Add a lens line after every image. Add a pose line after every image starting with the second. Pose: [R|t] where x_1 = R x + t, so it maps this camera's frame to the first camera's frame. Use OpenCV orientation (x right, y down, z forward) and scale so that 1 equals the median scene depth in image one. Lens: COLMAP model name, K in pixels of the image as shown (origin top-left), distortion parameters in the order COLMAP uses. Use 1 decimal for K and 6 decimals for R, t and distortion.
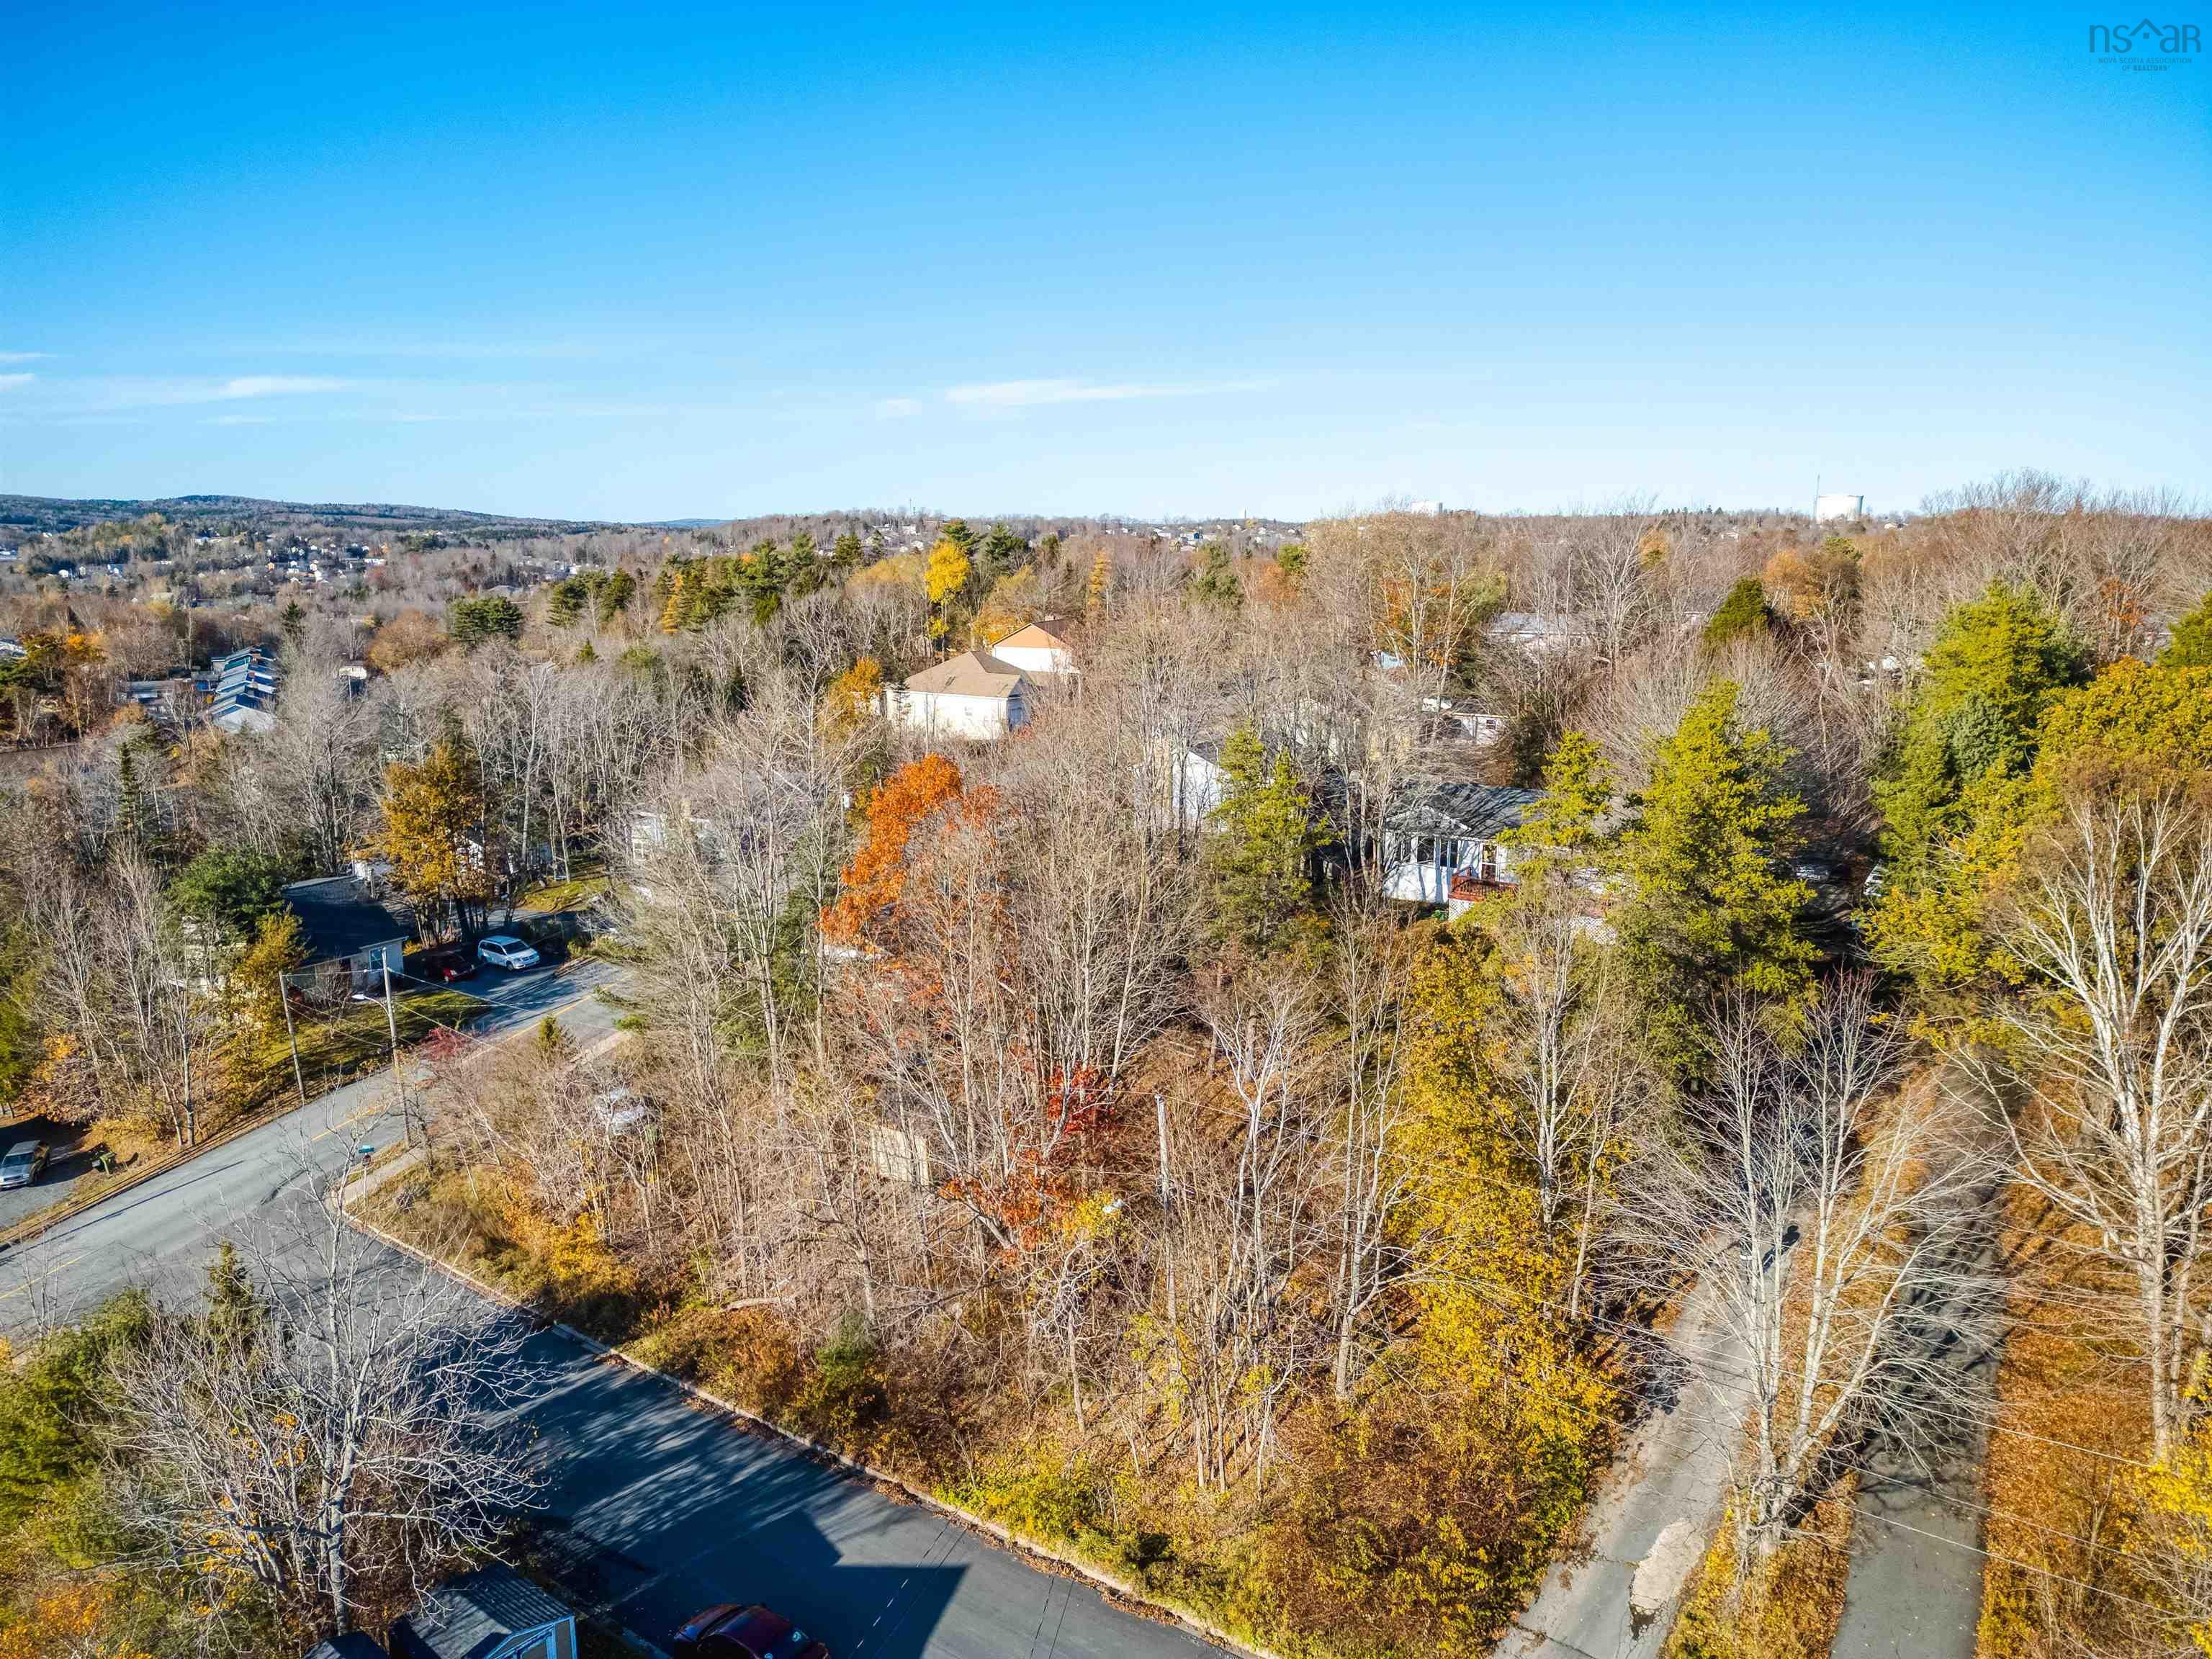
lens RADIAL K [[1545.6, 0, 1095.3], [0, 1545.6, 821.5], [0, 0, 1]] dist [0.102625, -0.098708]
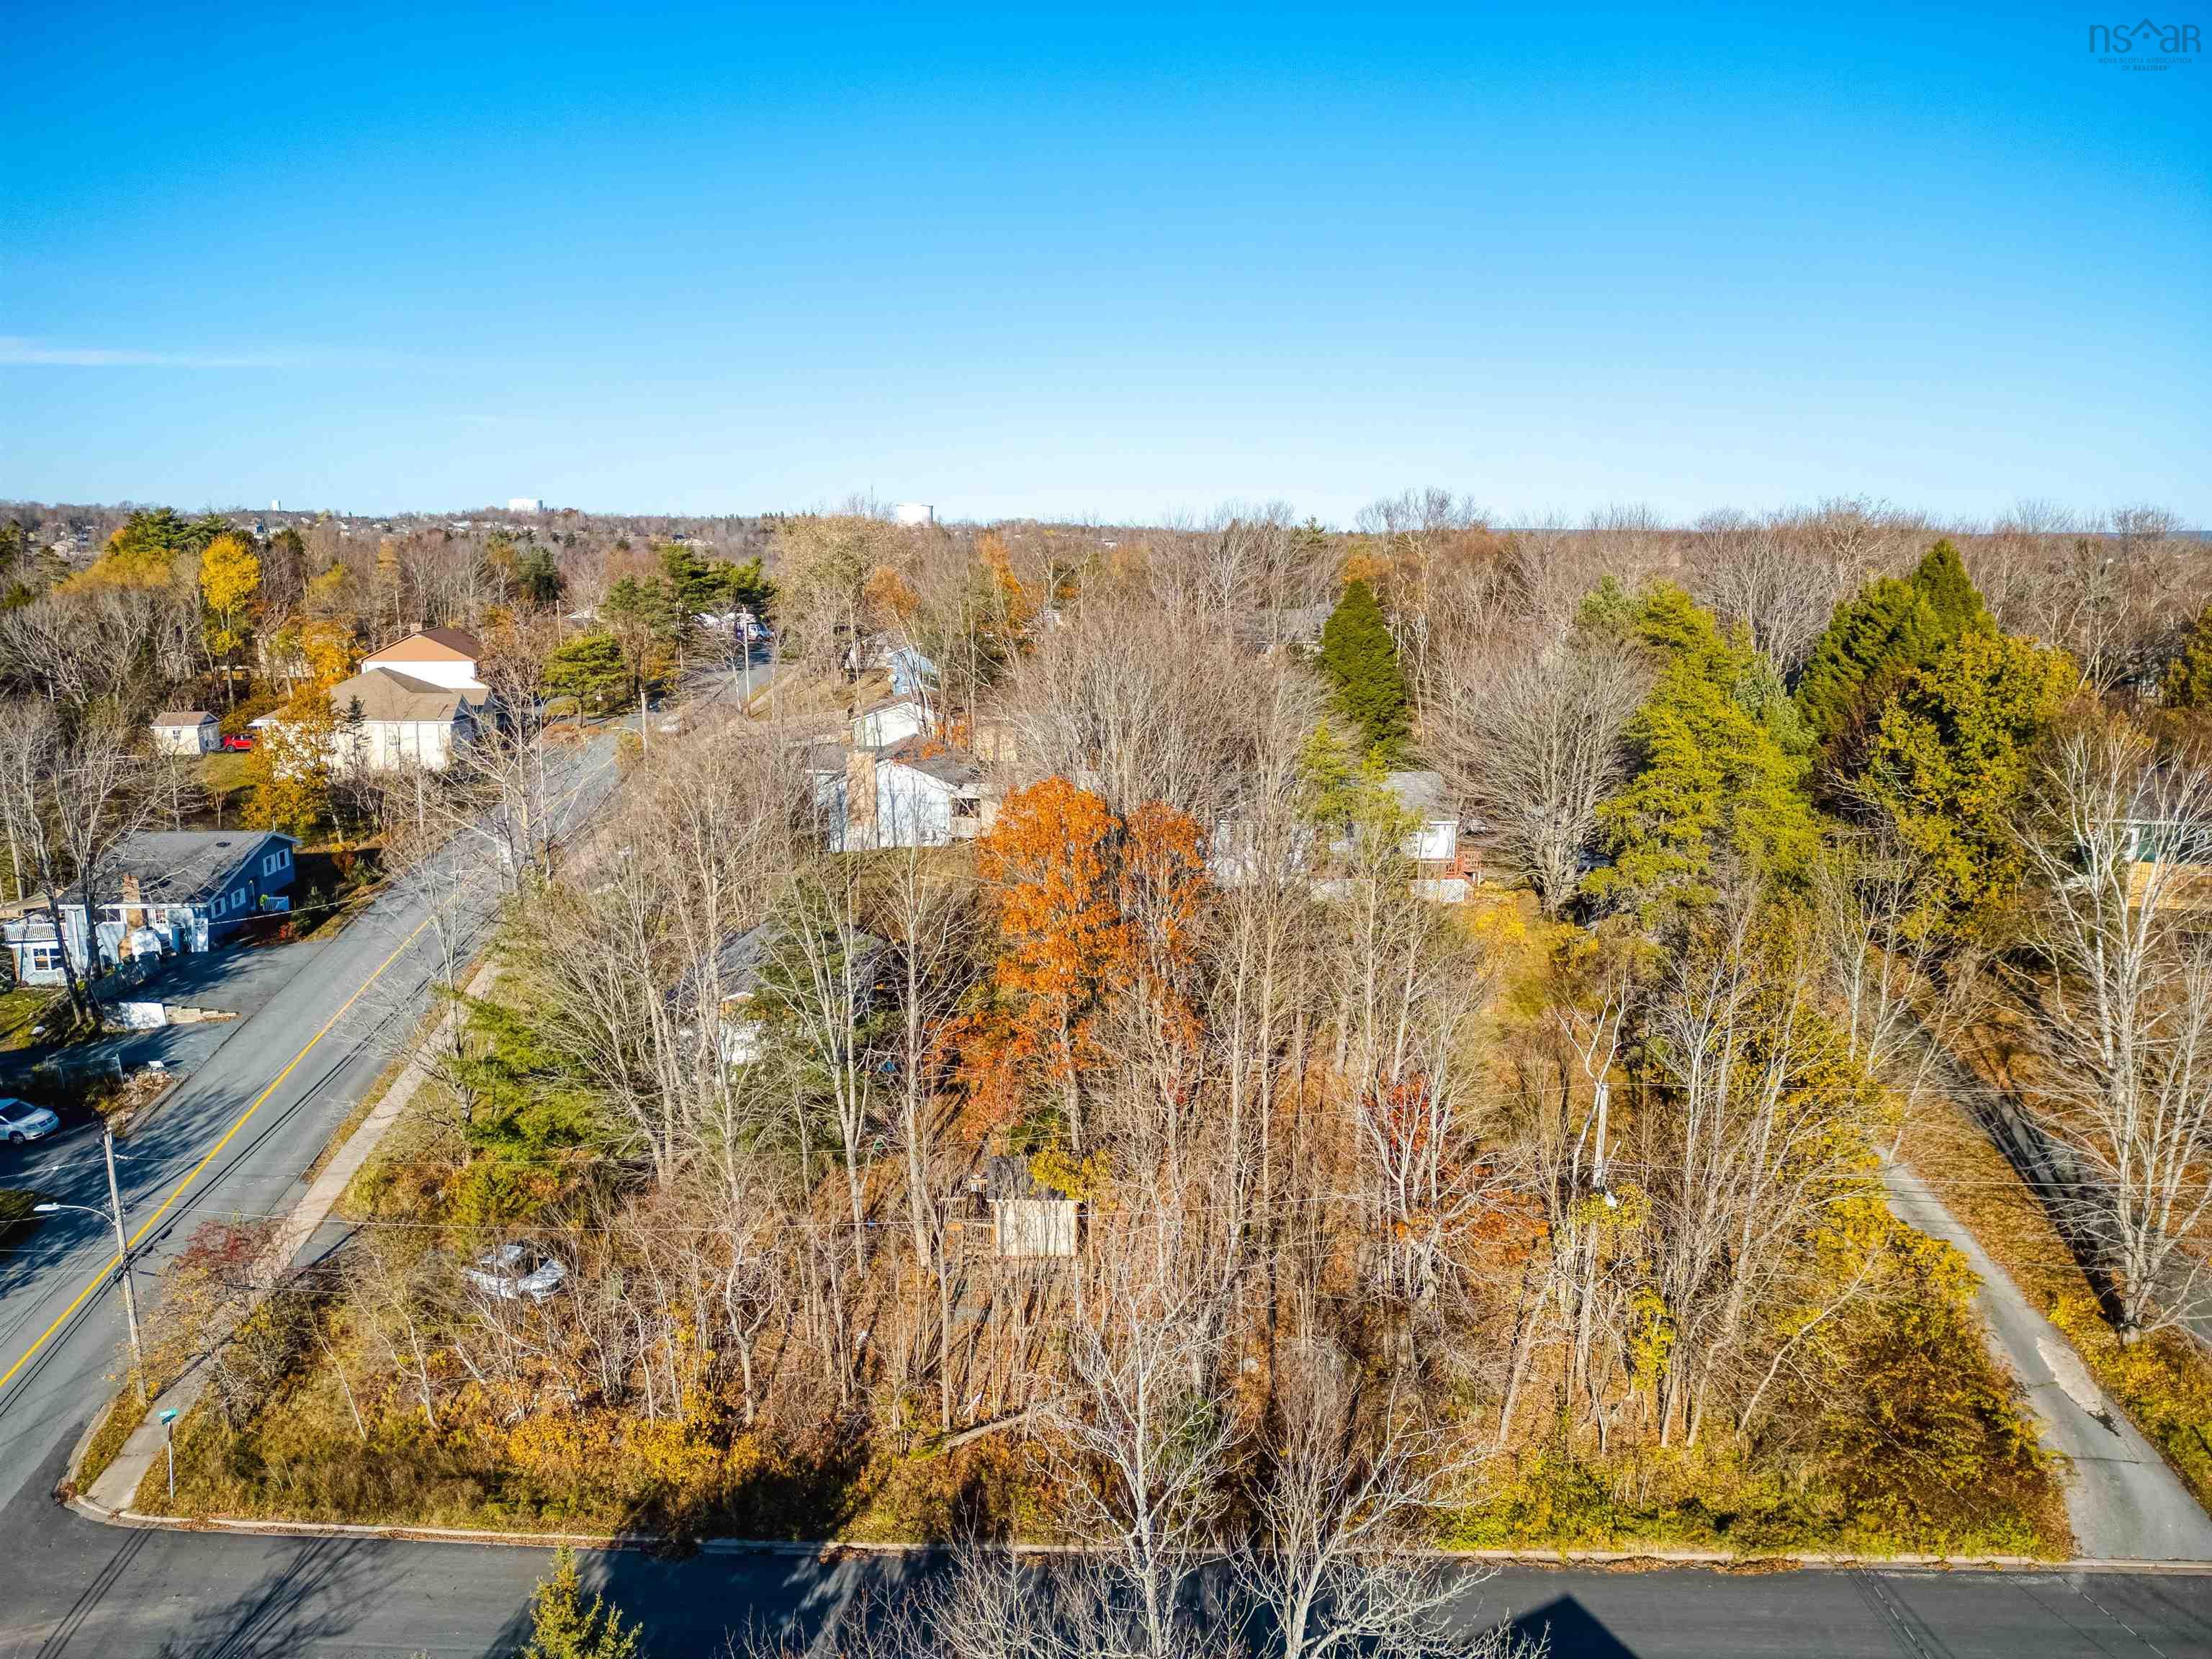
lens RADIAL K [[1545.6, 0, 1095.3], [0, 1545.6, 821.5], [0, 0, 1]] dist [0.102625, -0.098708]
pose [[0.838341, -0.094286, 0.536931, -0.545705], [0.094591, 0.995148, 0.027058, -0.036581], [-0.536877, 0.028105, 0.843192, 0.220873]]
